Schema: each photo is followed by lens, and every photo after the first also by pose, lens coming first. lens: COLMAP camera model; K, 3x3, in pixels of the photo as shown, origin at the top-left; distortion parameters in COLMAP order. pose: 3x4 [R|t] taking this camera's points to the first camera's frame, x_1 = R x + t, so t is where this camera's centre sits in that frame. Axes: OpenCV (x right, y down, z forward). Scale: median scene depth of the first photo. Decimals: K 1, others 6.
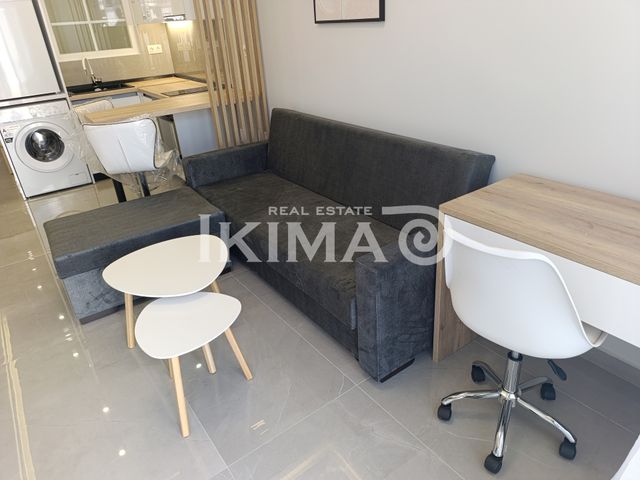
lens RADIAL K [[458.1, 0, 320.0], [0, 458.1, 240.0], [0, 0, 1]] dist [0.047995, -0.049733]
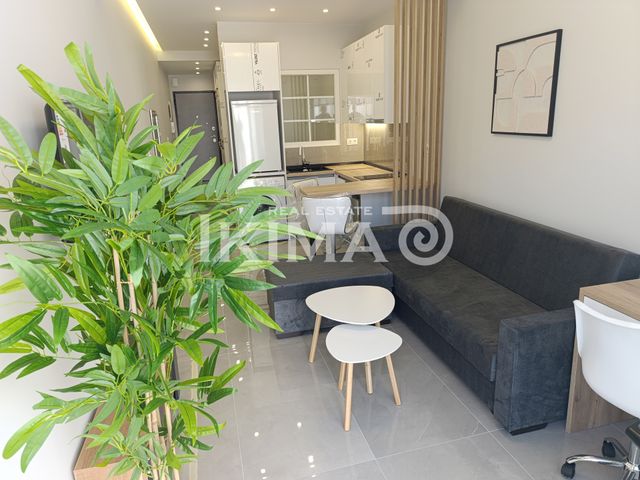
lens RADIAL K [[458.1, 0, 320.0], [0, 458.1, 240.0], [0, 0, 1]] dist [0.047995, -0.049733]
pose [[0.935441, 0.123264, -0.331295, 0.006267], [-0.178028, 0.973973, -0.140294, 0.073292], [0.305379, 0.190216, 0.933039, -0.282300]]
